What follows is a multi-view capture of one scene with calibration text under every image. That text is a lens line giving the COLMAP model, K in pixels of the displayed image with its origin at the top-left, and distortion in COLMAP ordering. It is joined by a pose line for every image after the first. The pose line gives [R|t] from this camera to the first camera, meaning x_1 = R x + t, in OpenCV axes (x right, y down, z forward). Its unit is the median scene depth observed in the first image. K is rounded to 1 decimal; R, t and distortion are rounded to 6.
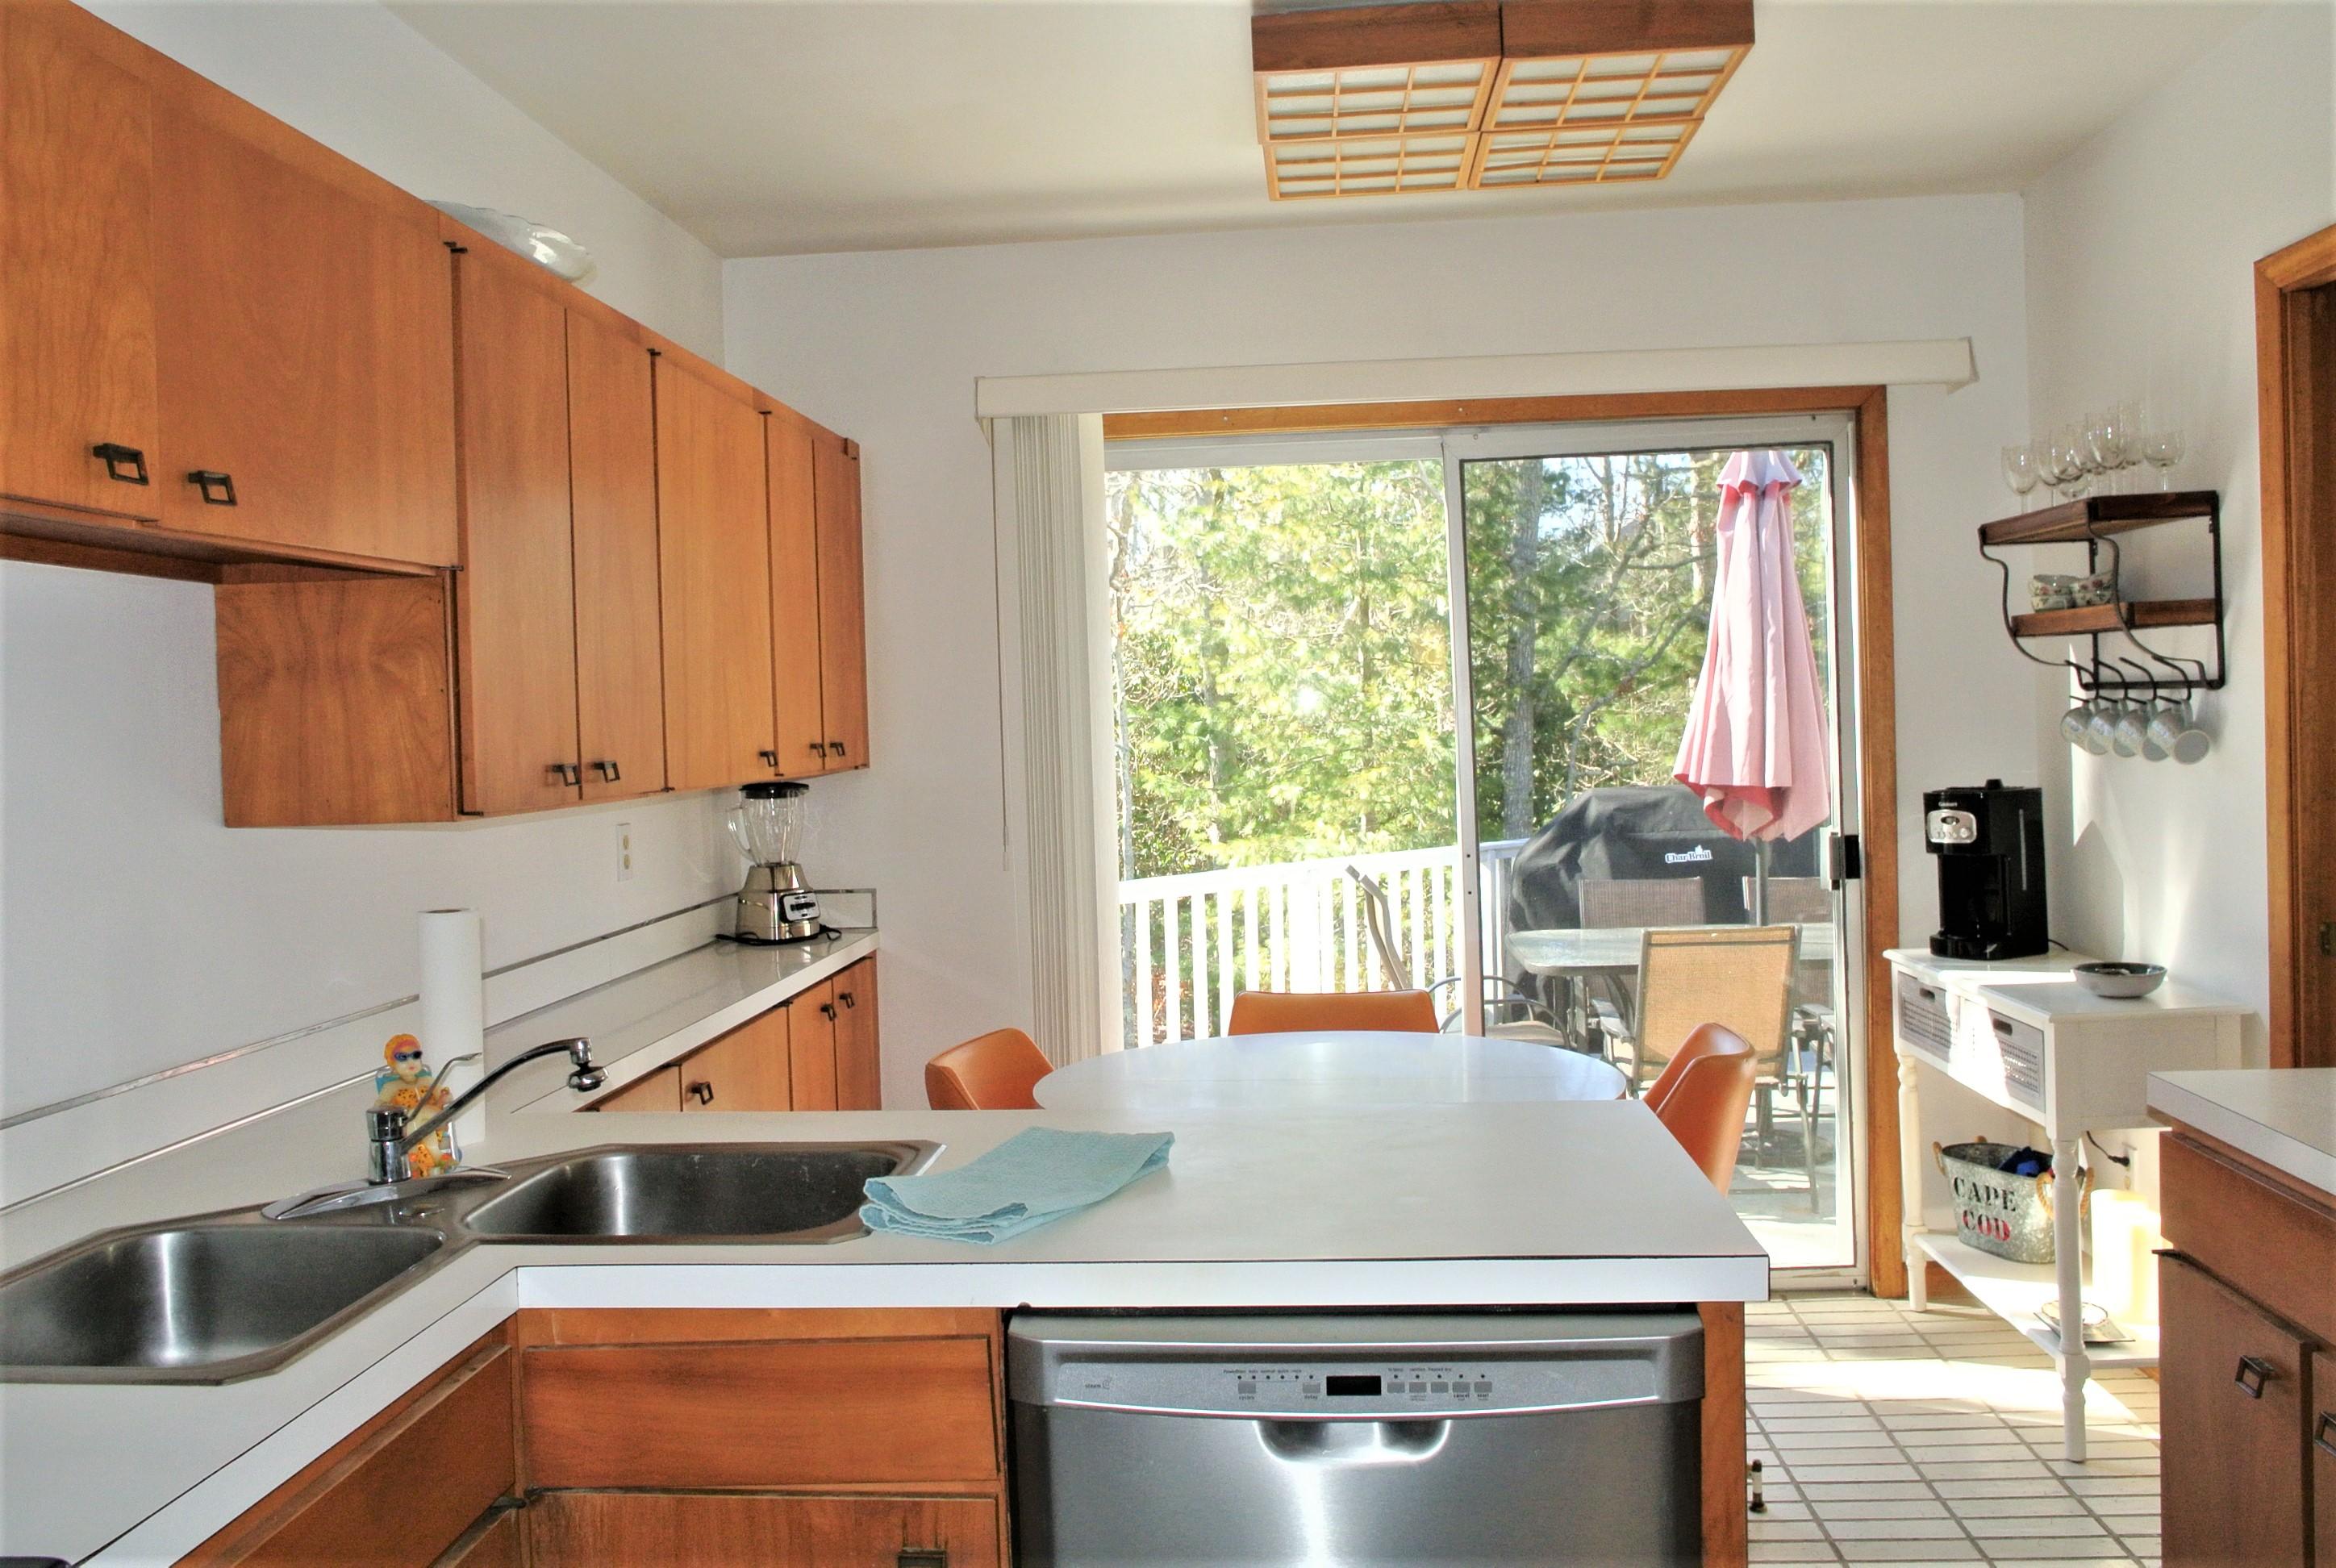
lens RADIAL K [[1832.9, 0, 1165.8], [0, 1832.9, 774.6], [0, 0, 1]] dist [-0.083011, 0.061479]
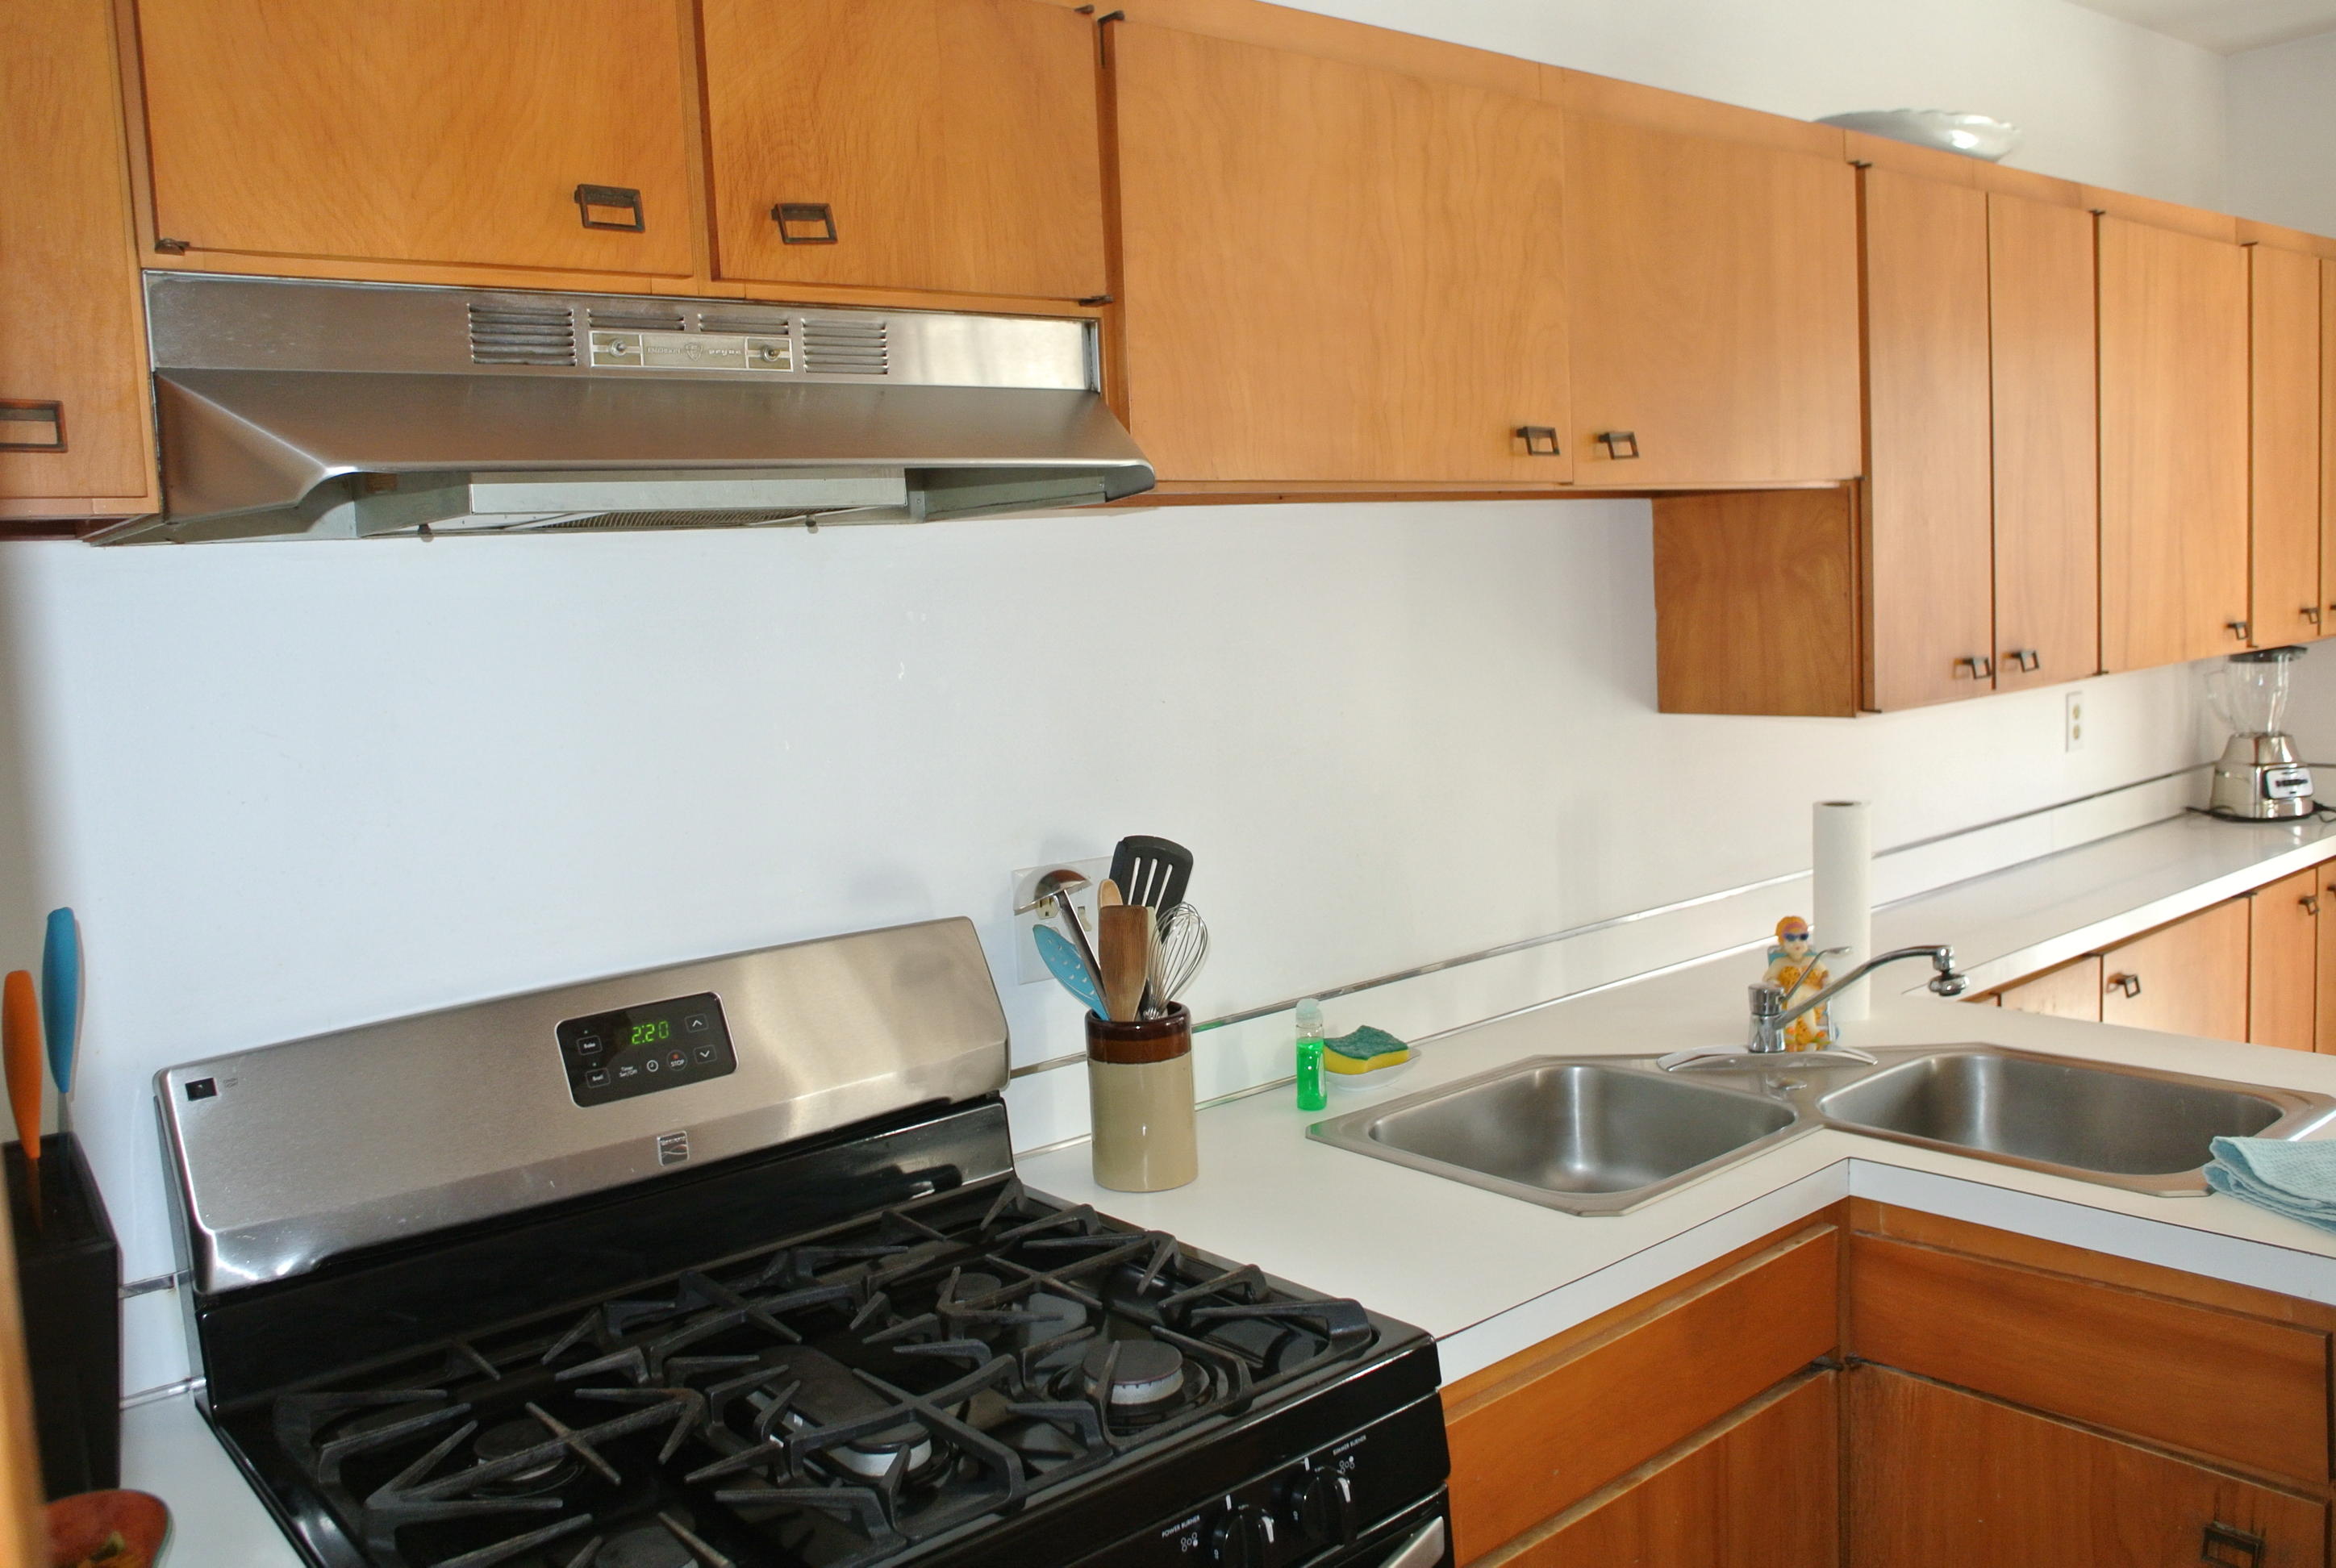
lens RADIAL K [[1832.9, 0, 1164.4], [0, 1832.9, 781.5], [0, 0, 1]] dist [-0.083011, 0.061479]
pose [[0.698189, 0.068371, -0.712641, 0.090440], [0.009646, 0.994440, 0.104858, -0.056475], [0.715848, -0.080085, 0.693648, -0.028043]]
